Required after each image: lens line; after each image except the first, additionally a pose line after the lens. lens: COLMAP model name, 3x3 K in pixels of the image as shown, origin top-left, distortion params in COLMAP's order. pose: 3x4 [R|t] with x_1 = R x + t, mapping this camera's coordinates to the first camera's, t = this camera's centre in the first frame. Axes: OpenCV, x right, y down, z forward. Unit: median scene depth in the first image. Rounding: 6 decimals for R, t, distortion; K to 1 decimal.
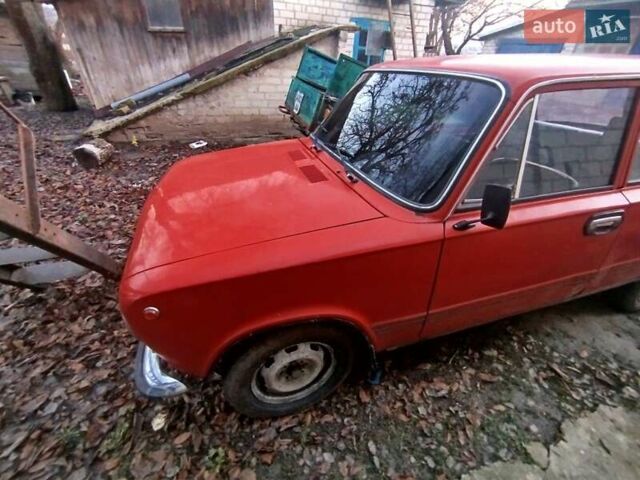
lens RADIAL K [[290.4, 0, 320.0], [0, 290.4, 240.0], [0, 0, 1]] dist [-0.026339, 0.018387]
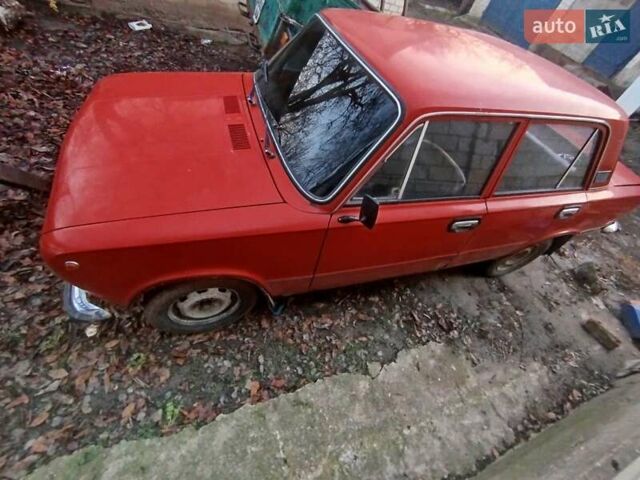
lens RADIAL K [[290.4, 0, 320.0], [0, 290.4, 240.0], [0, 0, 1]] dist [-0.026339, 0.018387]
pose [[0.981172, 0.122859, 0.149023, 0.172639], [-0.161768, 0.944302, 0.286573, -0.250091], [-0.105515, -0.305284, 0.946397, -0.160197]]
